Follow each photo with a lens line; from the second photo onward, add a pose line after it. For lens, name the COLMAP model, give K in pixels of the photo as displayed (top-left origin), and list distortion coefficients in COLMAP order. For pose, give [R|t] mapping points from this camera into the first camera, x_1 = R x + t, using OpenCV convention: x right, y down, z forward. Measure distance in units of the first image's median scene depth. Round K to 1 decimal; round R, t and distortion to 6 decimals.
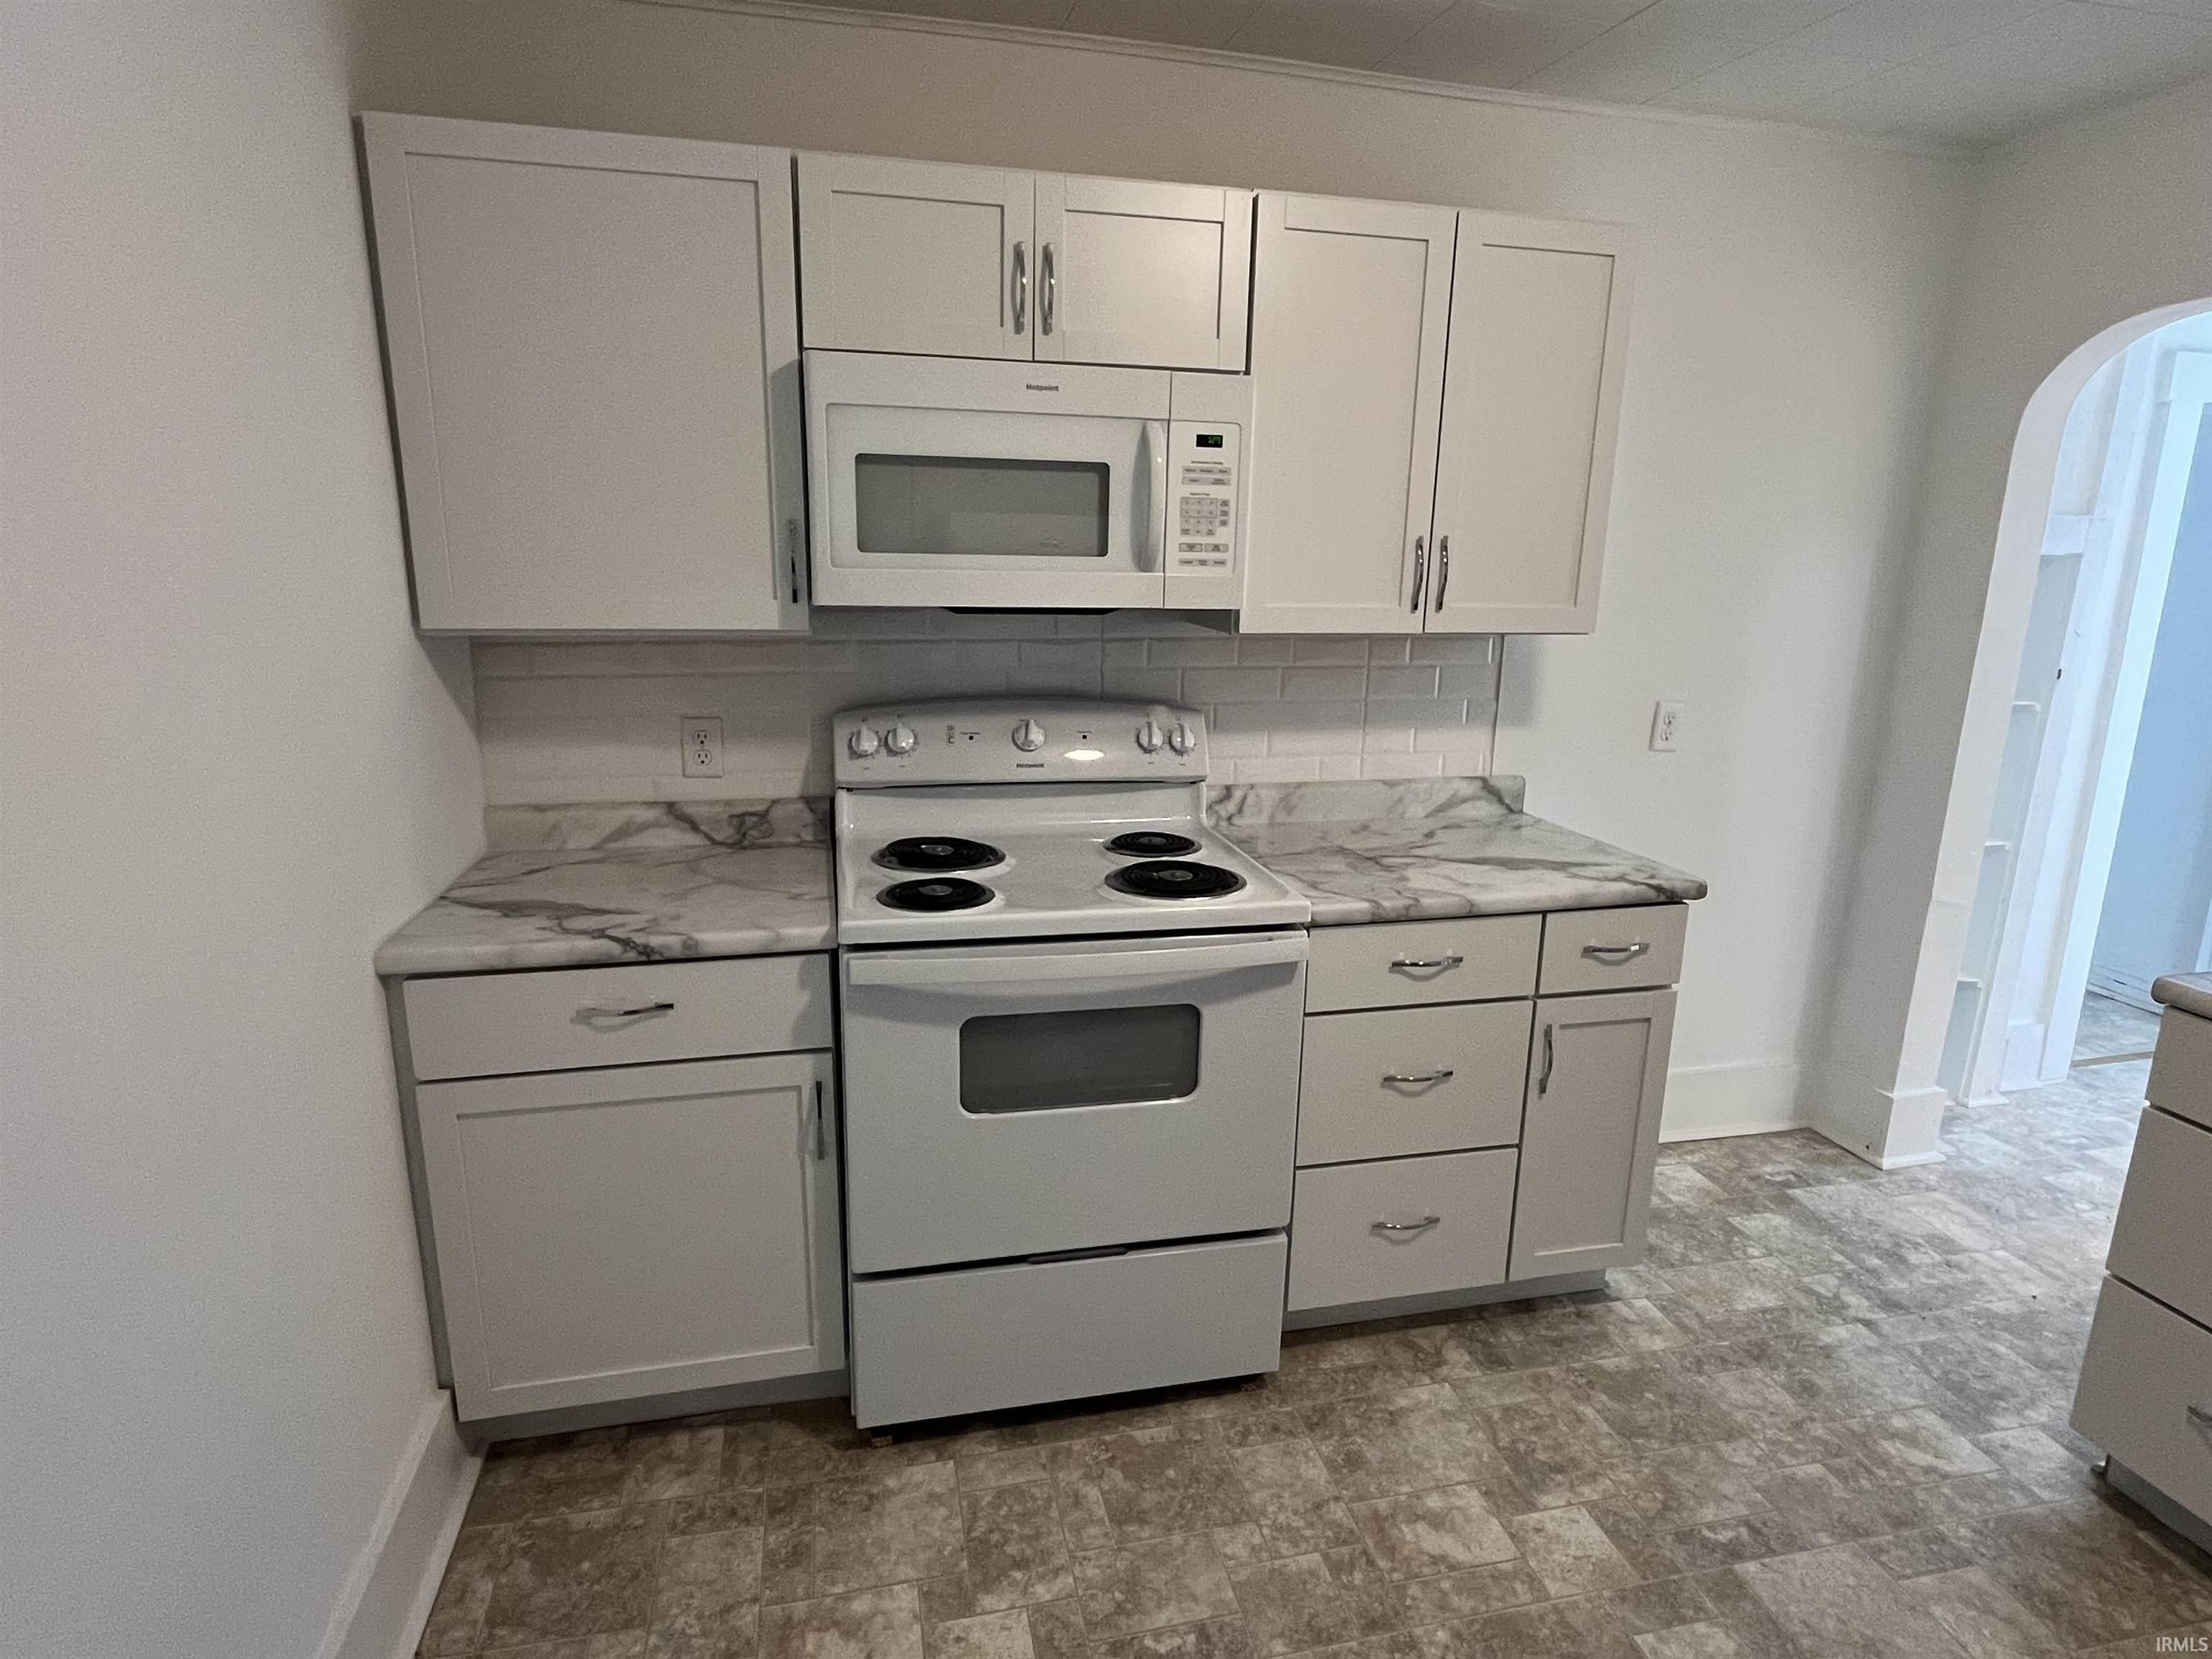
lens RADIAL K [[1190.7, 0, 1106.0], [0, 1190.7, 829.5], [0, 0, 1]] dist [-0.002949, 0.001996]
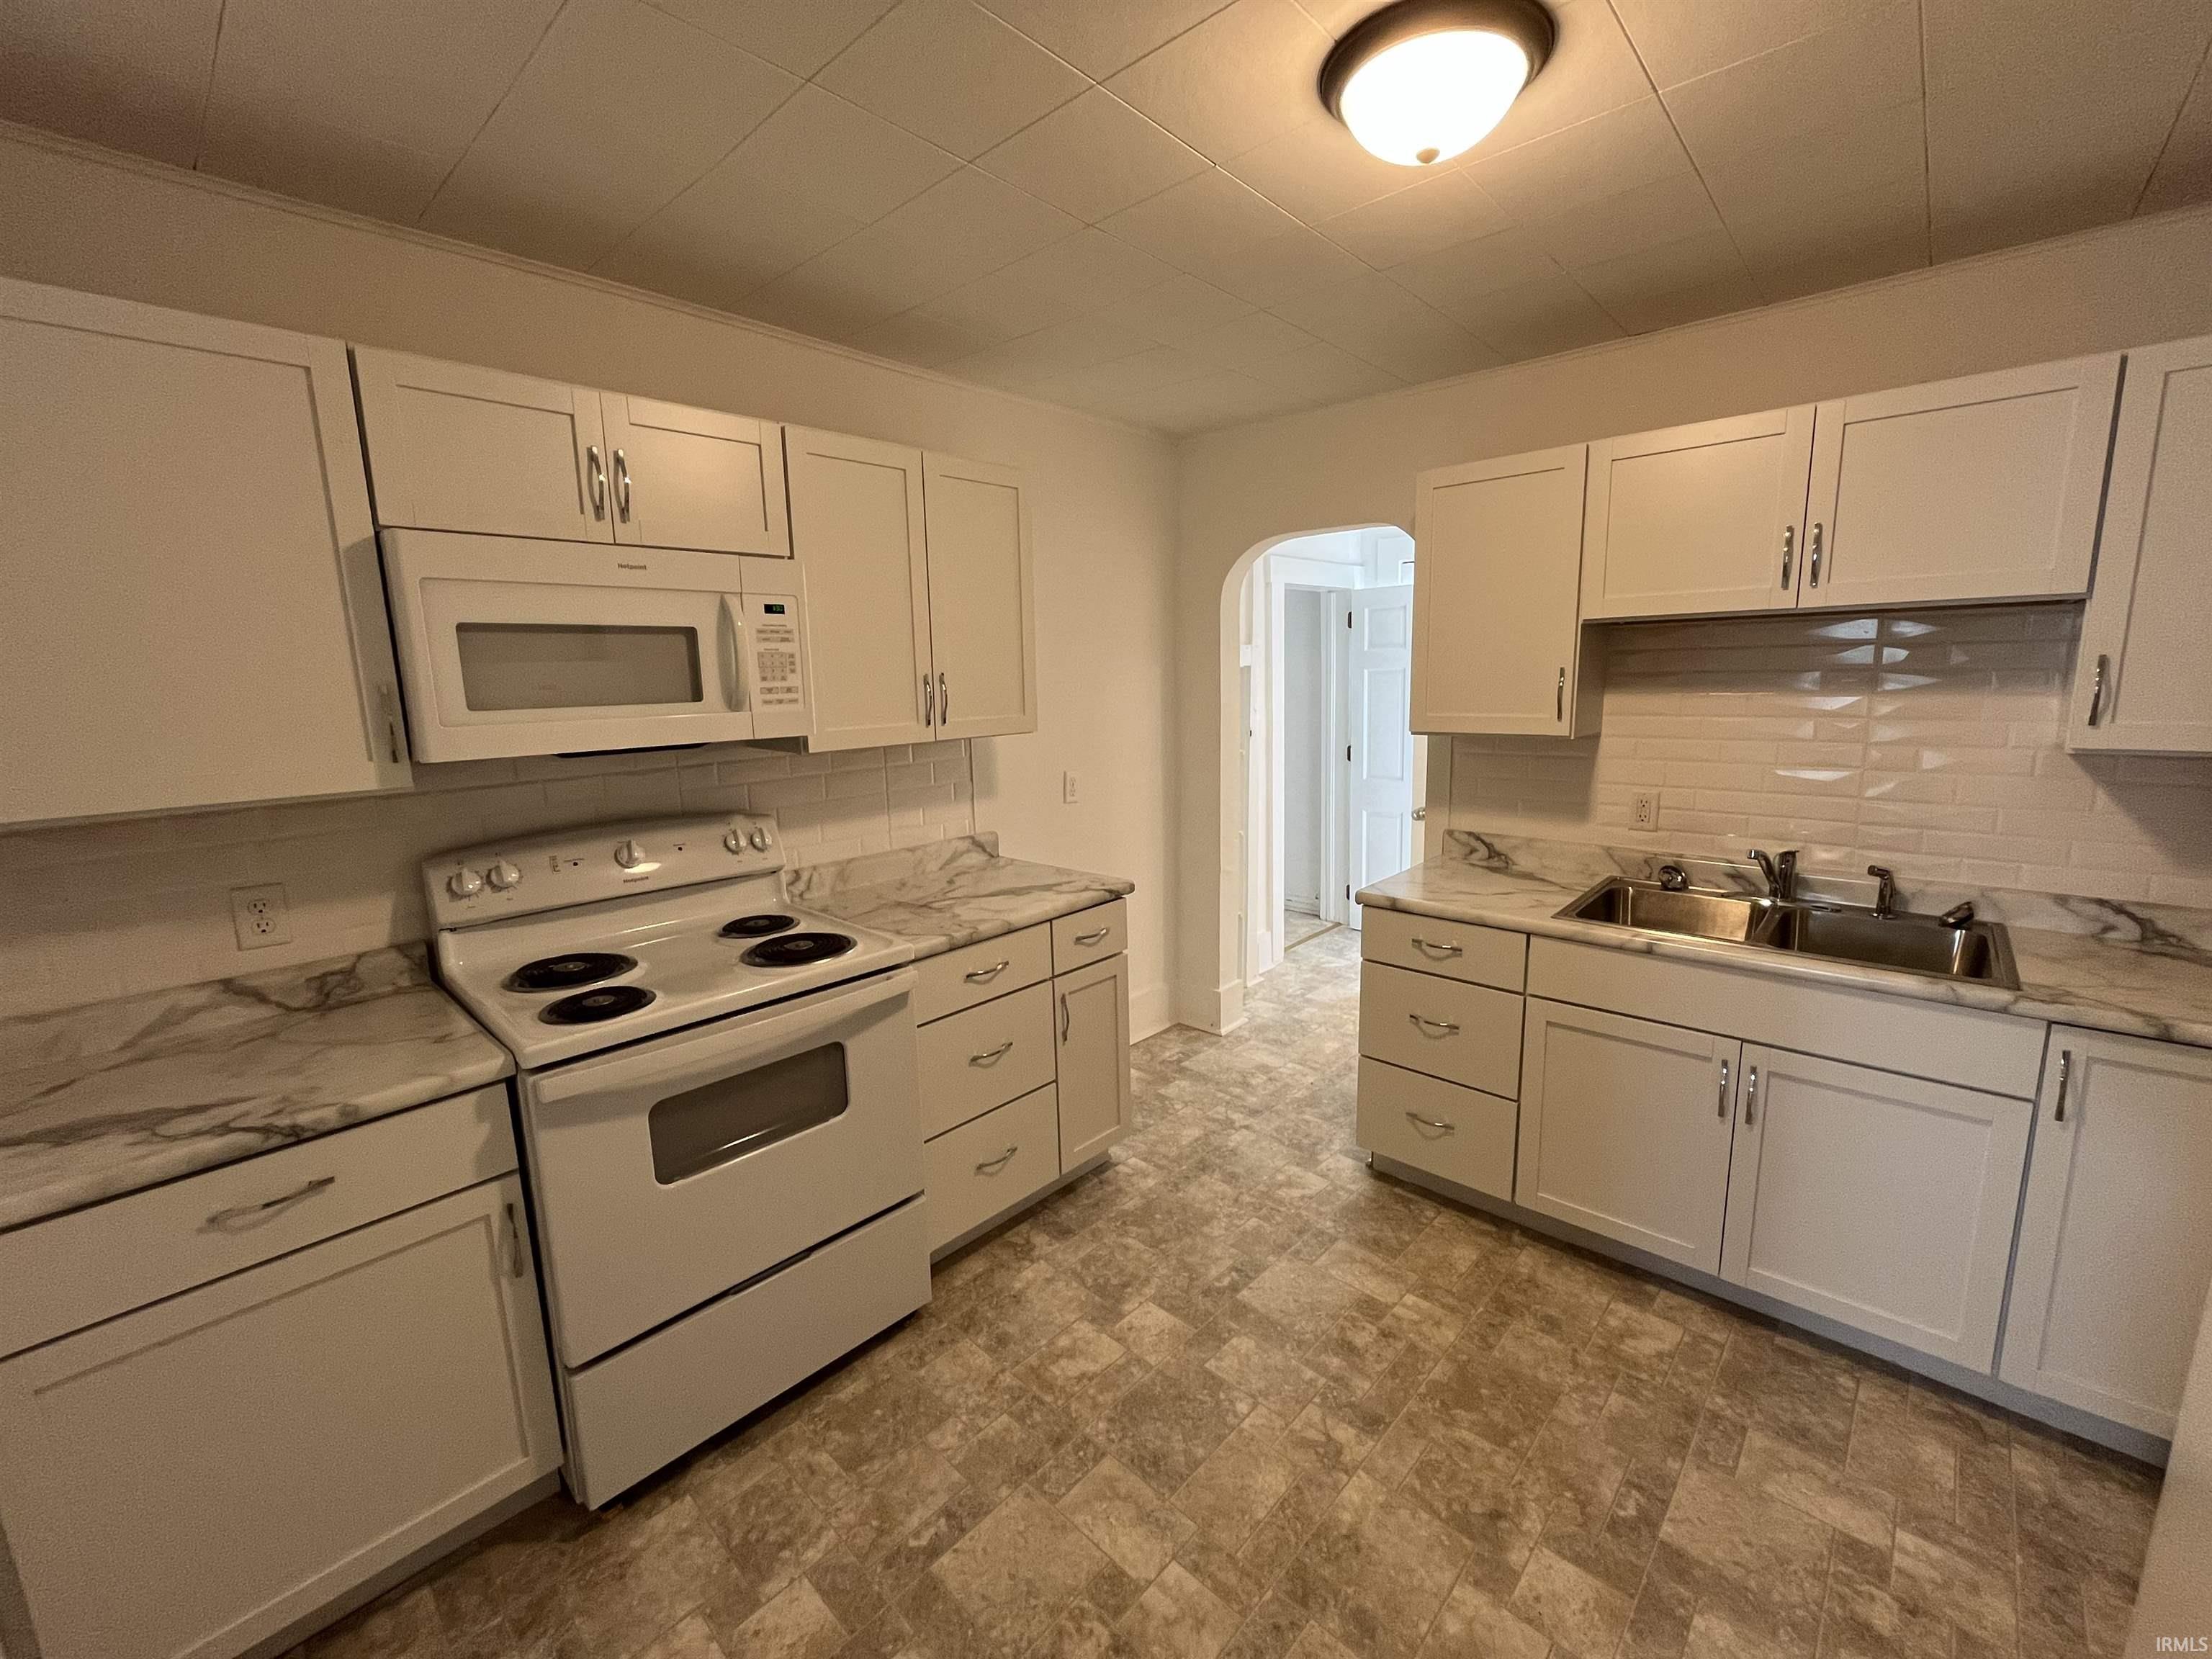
lens RADIAL K [[893.8, 0, 1106.0], [0, 893.8, 829.5], [0, 0, 1]] dist [-0.001929, -0.000096]
pose [[0.832136, -0.134437, 0.538030, -0.166911], [0.164035, 0.986428, -0.007225, -0.023291], [-0.529757, 0.094268, 0.842895, 0.011837]]
